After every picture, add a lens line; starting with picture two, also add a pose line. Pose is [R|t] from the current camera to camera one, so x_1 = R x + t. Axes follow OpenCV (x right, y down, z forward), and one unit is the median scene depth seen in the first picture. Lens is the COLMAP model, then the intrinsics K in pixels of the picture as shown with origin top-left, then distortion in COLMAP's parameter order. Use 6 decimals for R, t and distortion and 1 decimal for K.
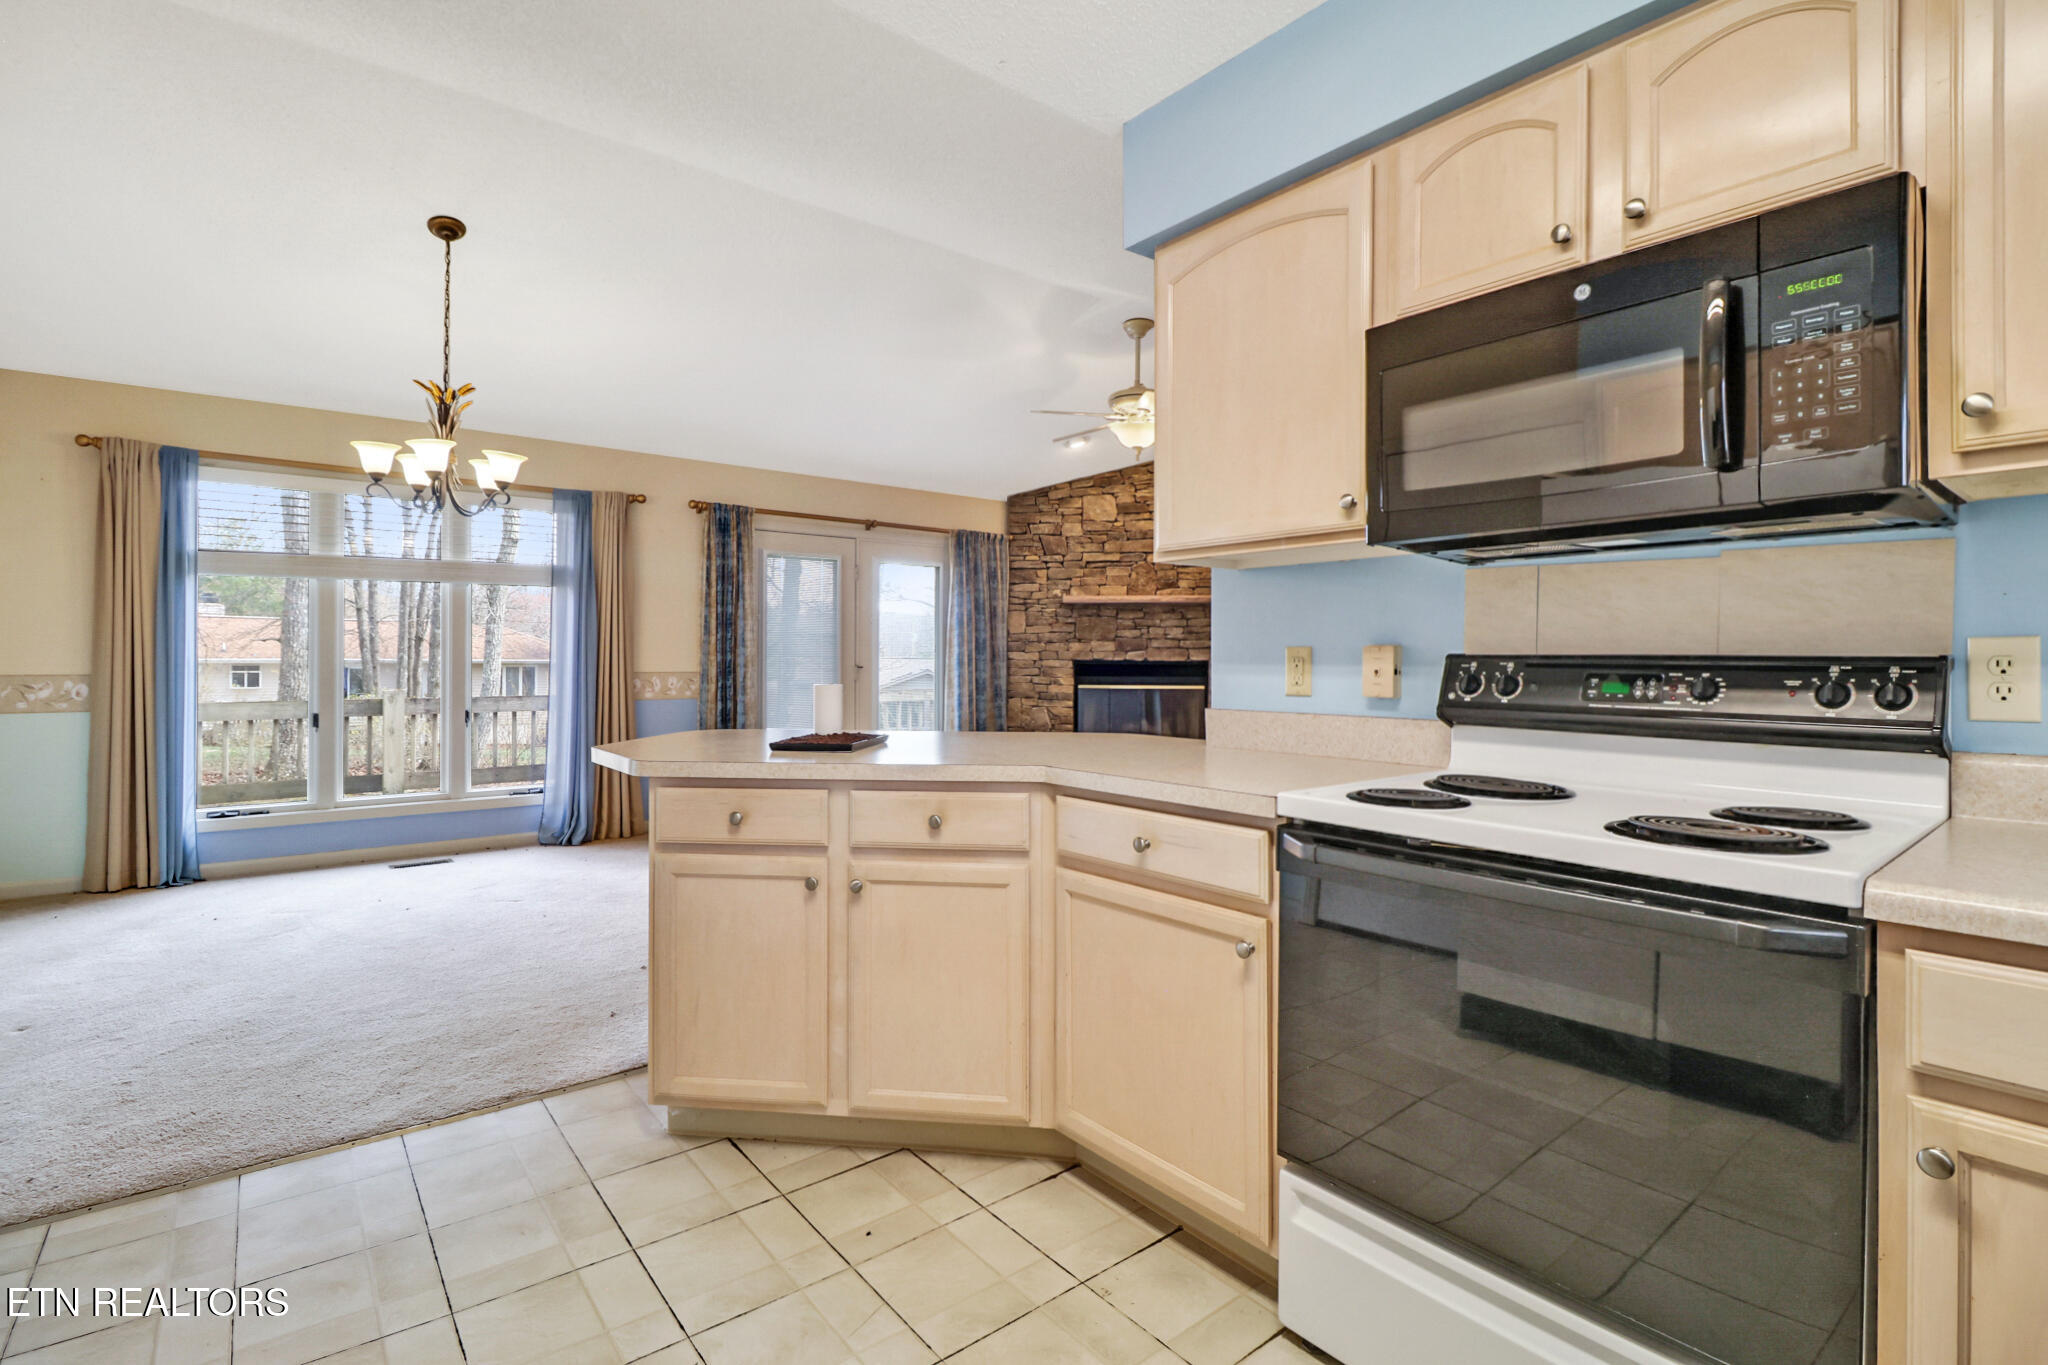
lens RADIAL K [[922.7, 0, 1026.4], [0, 922.7, 679.6], [0, 0, 1]] dist [0.001422, -0.011450]
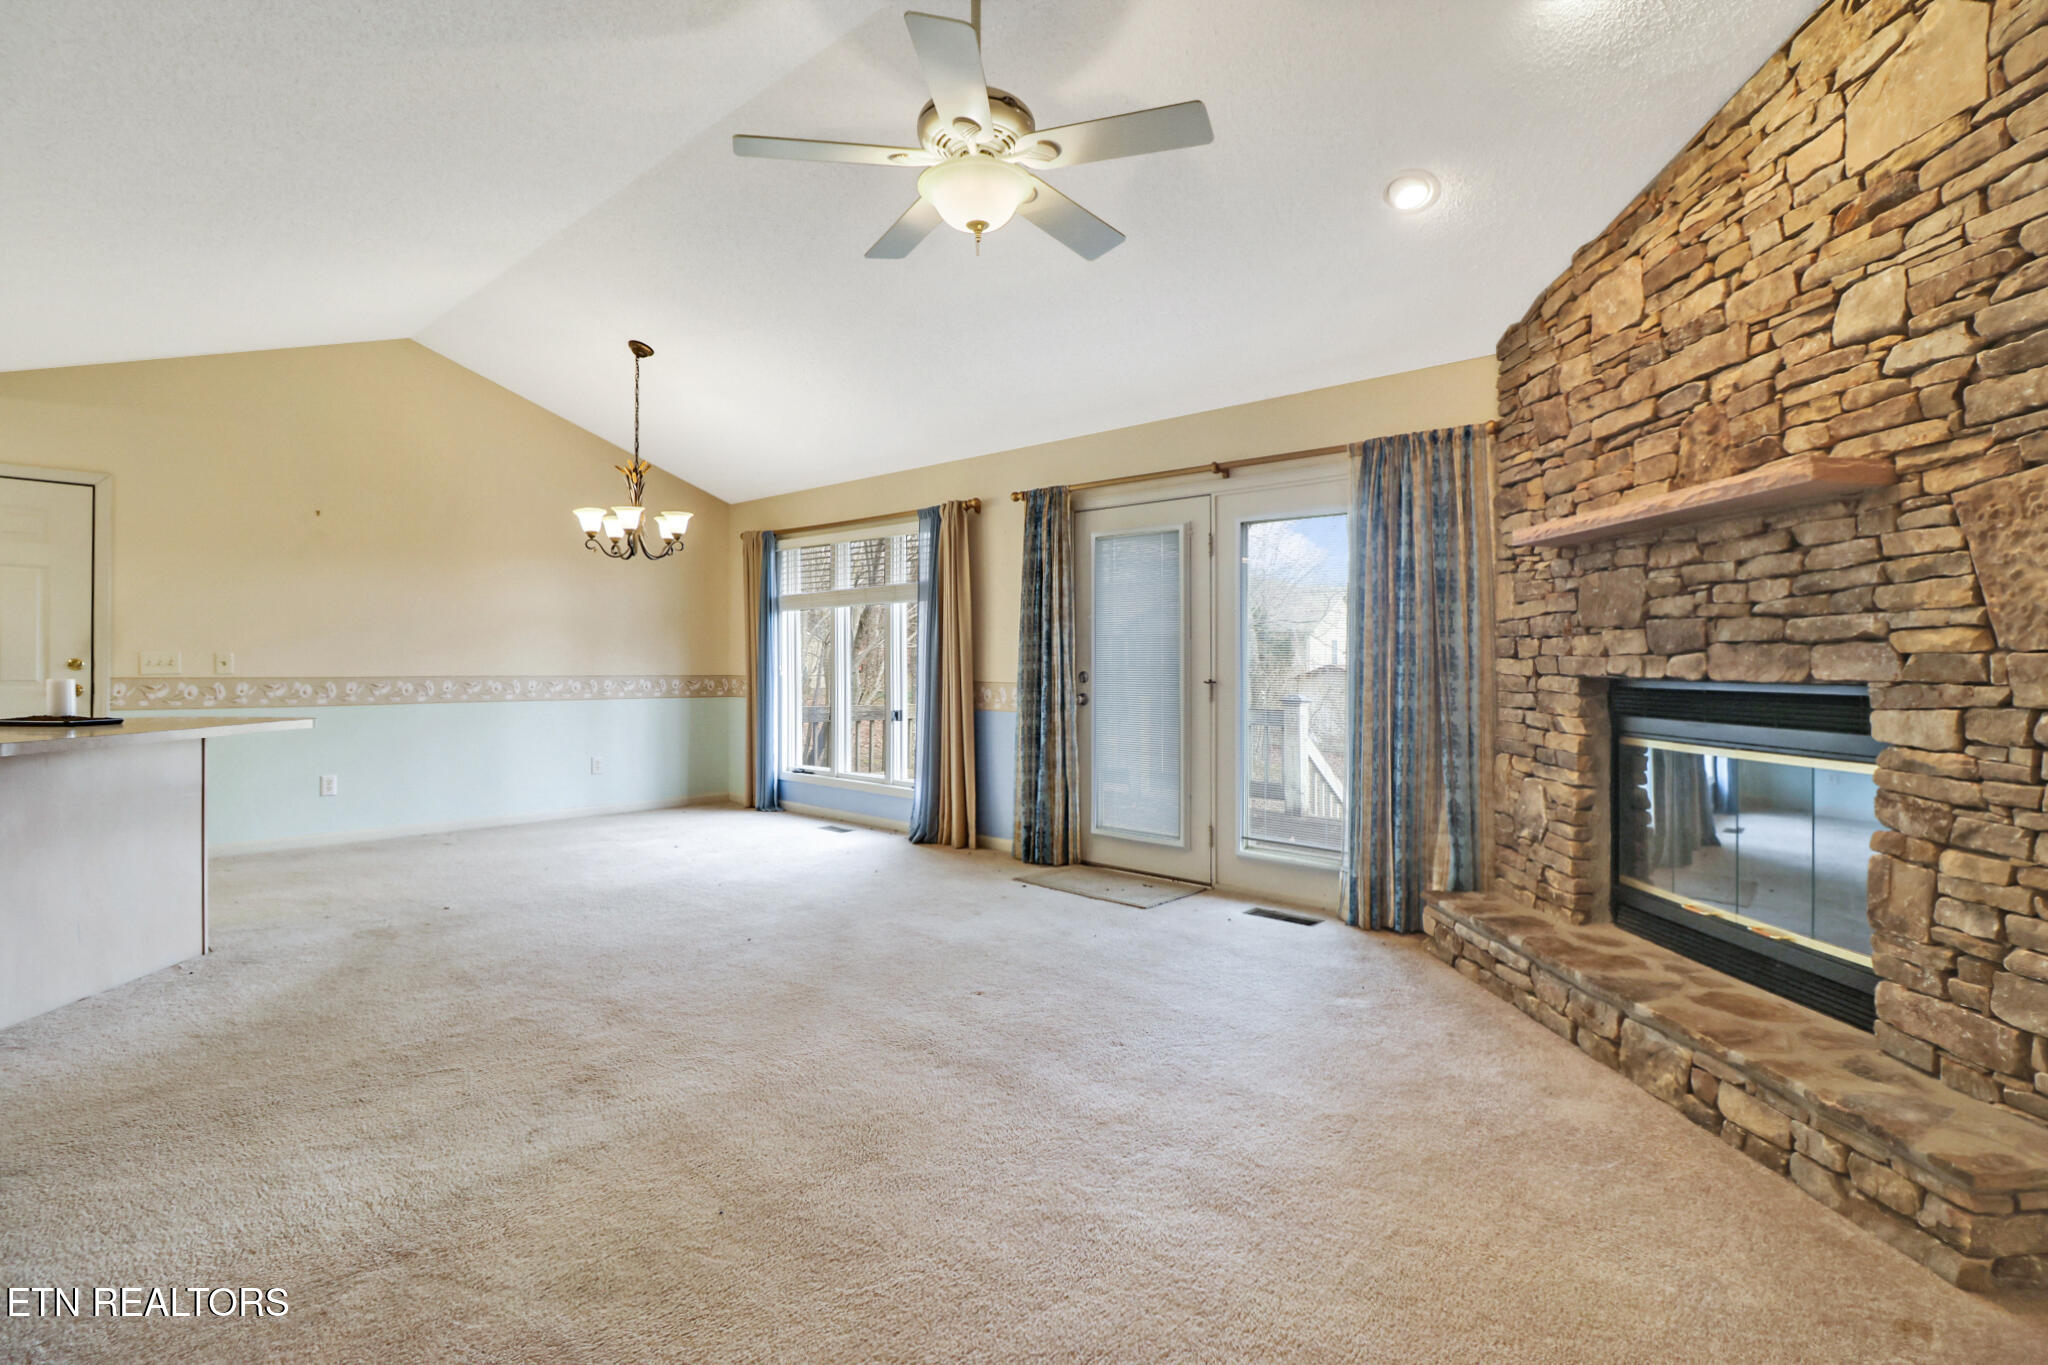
lens RADIAL K [[953.2, 0, 1032.7], [0, 953.2, 673.1], [0, 0, 1]] dist [0.001873, -0.010549]
pose [[0.177362, 0.005841, -0.984128, 0.445250], [-0.030808, 0.999525, 0.000380, -0.015120], [0.983663, 0.030252, 0.177458, 0.680556]]
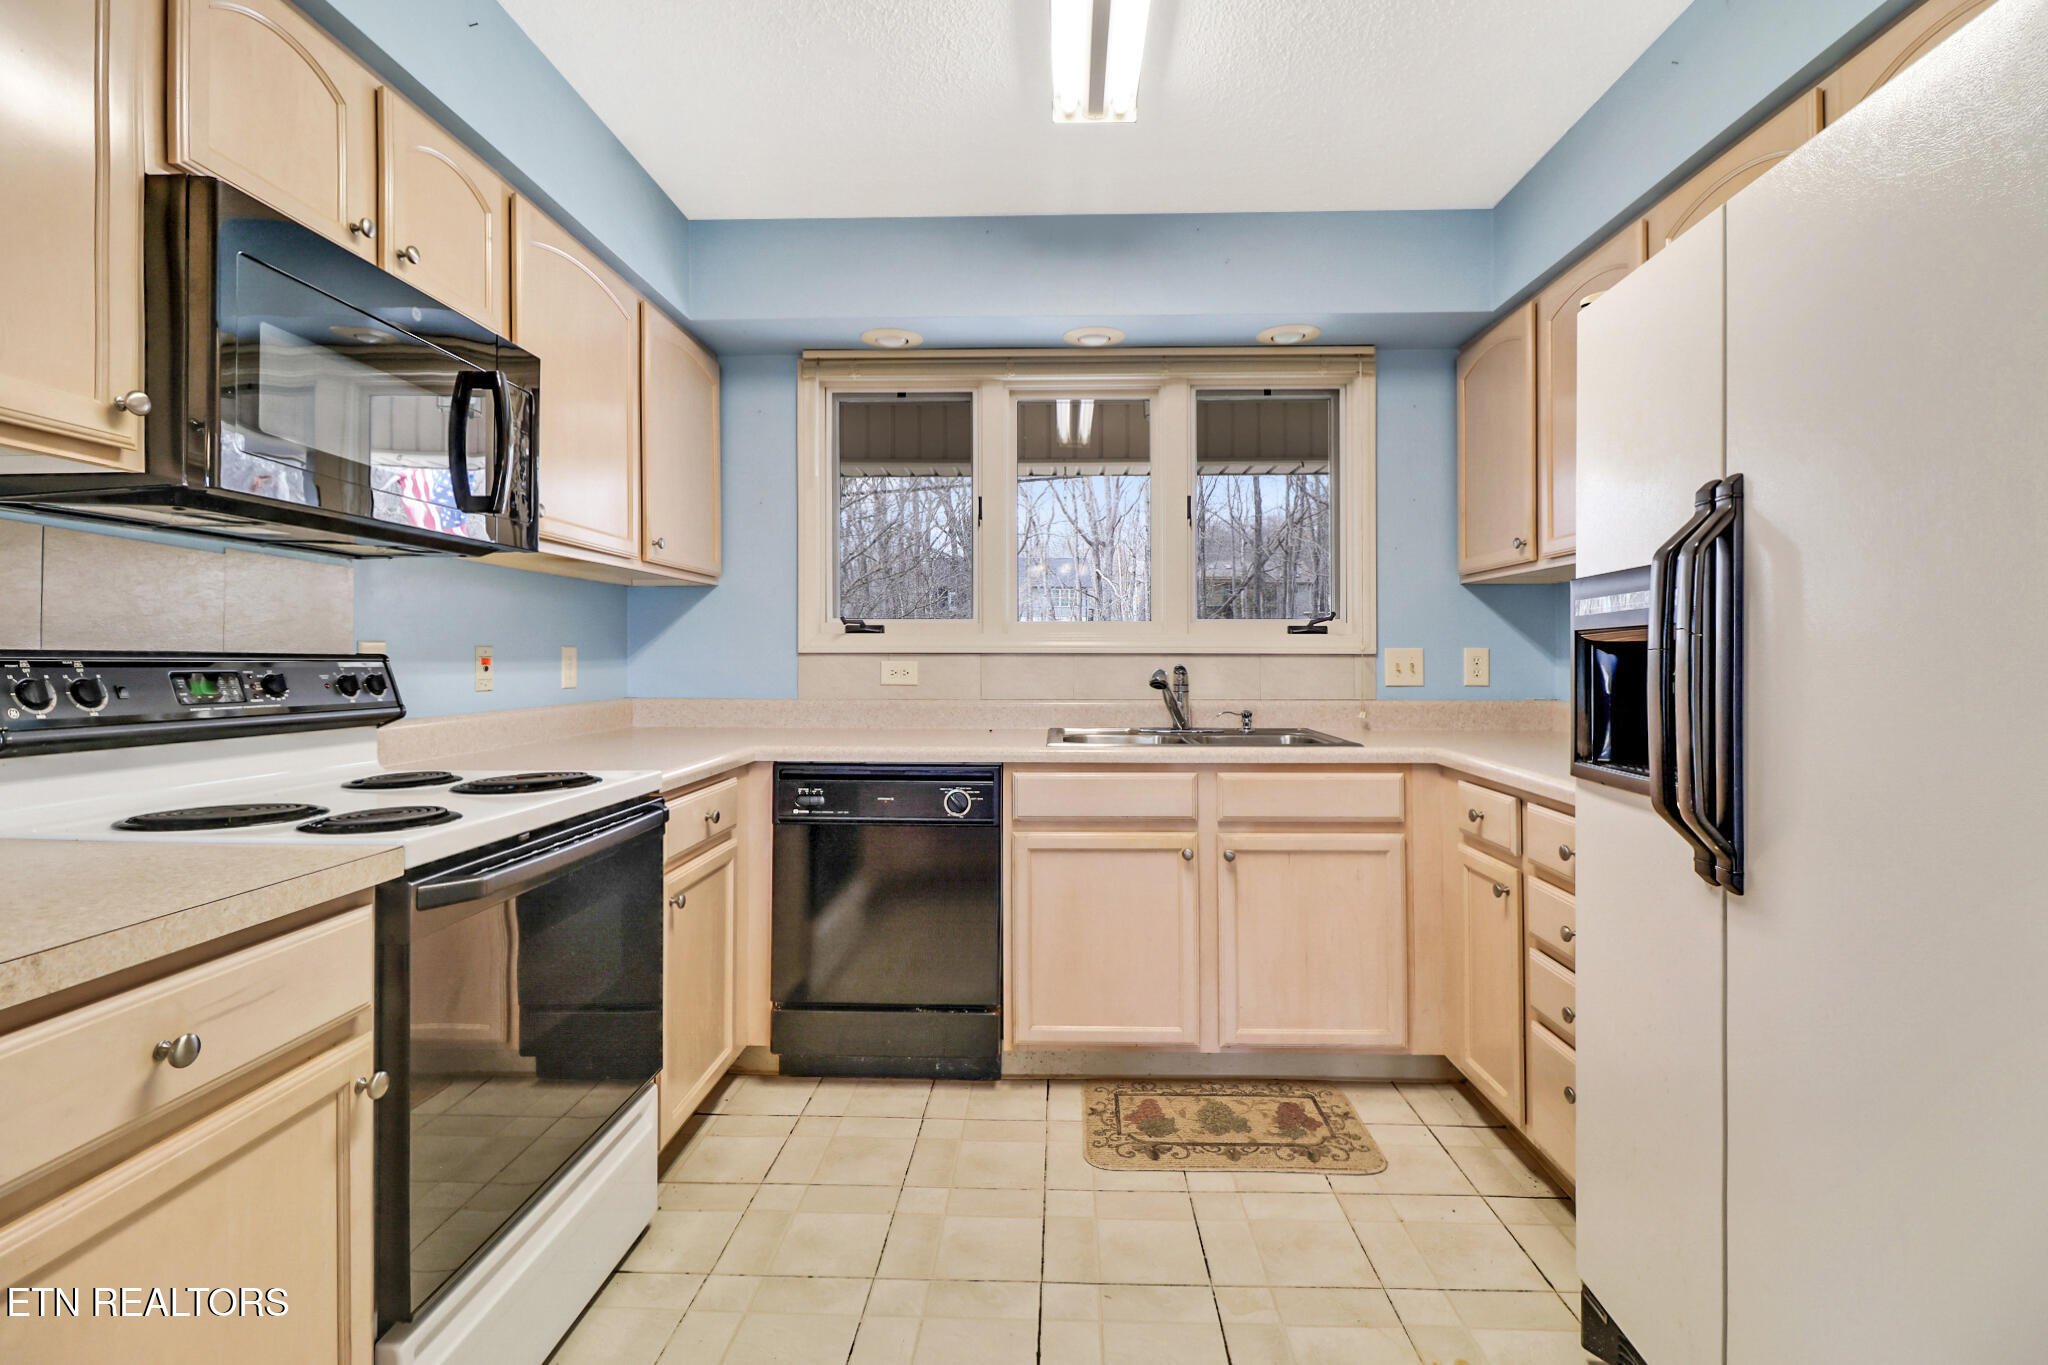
lens RADIAL K [[949.7, 0, 1039.4], [0, 949.7, 657.9], [0, 0, 1]] dist [-0.000765, -0.012936]
pose [[-0.761369, -0.003746, 0.648308, -0.117827], [0.011058, 0.999763, 0.018764, -0.006040], [-0.648224, 0.021455, -0.761147, 0.244409]]
